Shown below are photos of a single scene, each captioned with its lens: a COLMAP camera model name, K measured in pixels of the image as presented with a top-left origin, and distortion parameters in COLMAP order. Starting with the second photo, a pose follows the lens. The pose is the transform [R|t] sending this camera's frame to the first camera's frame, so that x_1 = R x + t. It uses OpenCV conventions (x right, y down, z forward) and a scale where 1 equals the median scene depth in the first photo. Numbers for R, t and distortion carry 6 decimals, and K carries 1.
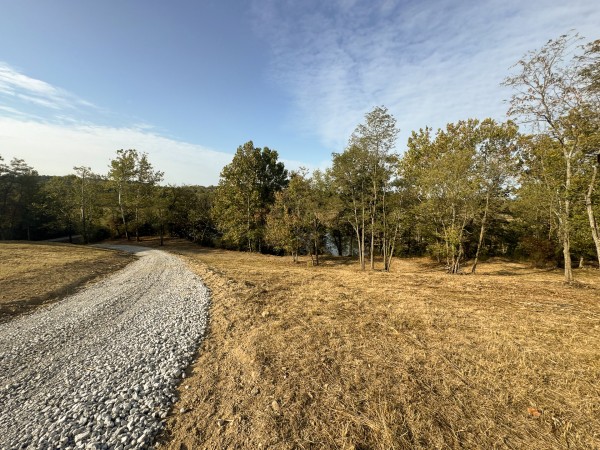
lens RADIAL K [[244.8, 0, 299.6], [0, 244.8, 222.0], [0, 0, 1]] dist [-0.033141, 0.015286]
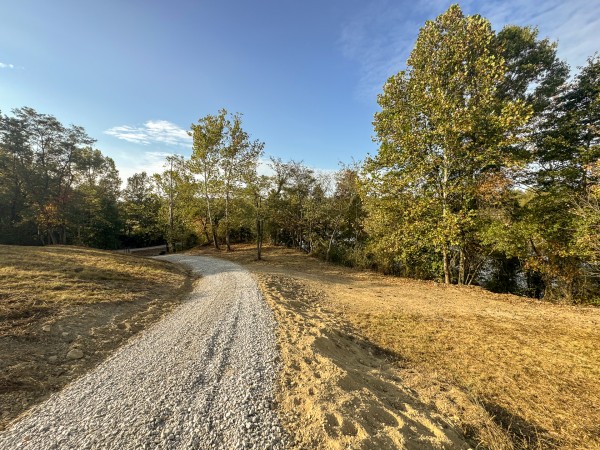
lens RADIAL K [[246.8, 0, 297.6], [0, 246.8, 217.3], [0, 0, 1]] dist [-0.013104, 0.000600]
pose [[0.920251, -0.029631, -0.390205, -0.287852], [0.002902, 0.997618, -0.068912, 0.041792], [0.391317, 0.062284, 0.918146, 0.557624]]
